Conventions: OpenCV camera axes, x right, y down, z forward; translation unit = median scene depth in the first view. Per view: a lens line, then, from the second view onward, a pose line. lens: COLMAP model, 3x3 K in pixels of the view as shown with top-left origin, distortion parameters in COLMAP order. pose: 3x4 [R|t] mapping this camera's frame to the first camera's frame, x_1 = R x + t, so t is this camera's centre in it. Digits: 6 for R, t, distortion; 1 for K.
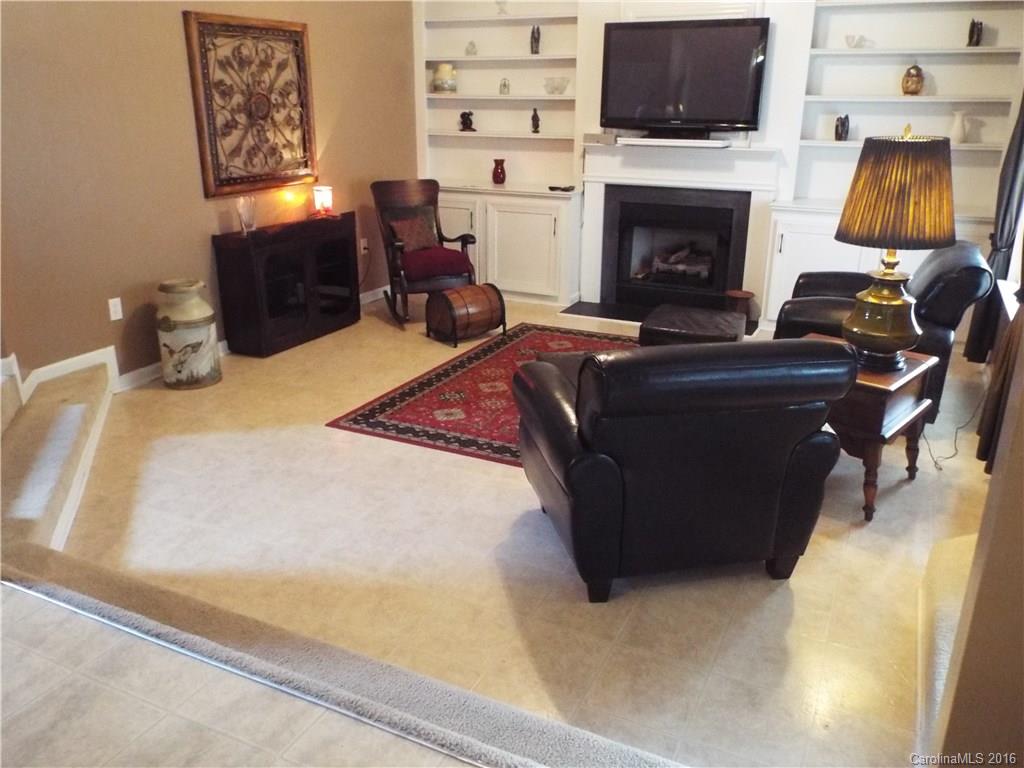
lens RADIAL K [[841.0, 0, 509.0], [0, 841.0, 388.7], [0, 0, 1]] dist [-0.015184, 0.007384]
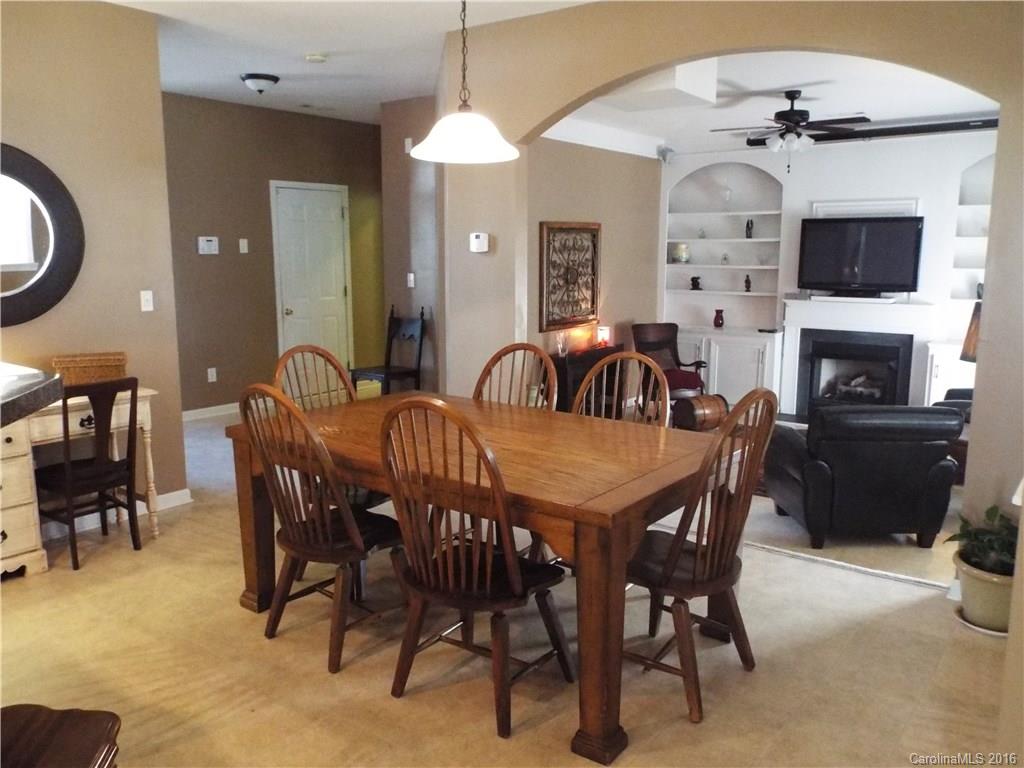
lens RADIAL K [[841.0, 0, 511.4], [0, 841.0, 383.6], [0, 0, 1]] dist [-0.015184, 0.007384]
pose [[0.981708, 0.025854, -0.188631, -0.098181], [-0.058605, 0.983669, -0.170178, 0.119432], [0.181151, 0.178120, 0.967191, -0.444263]]
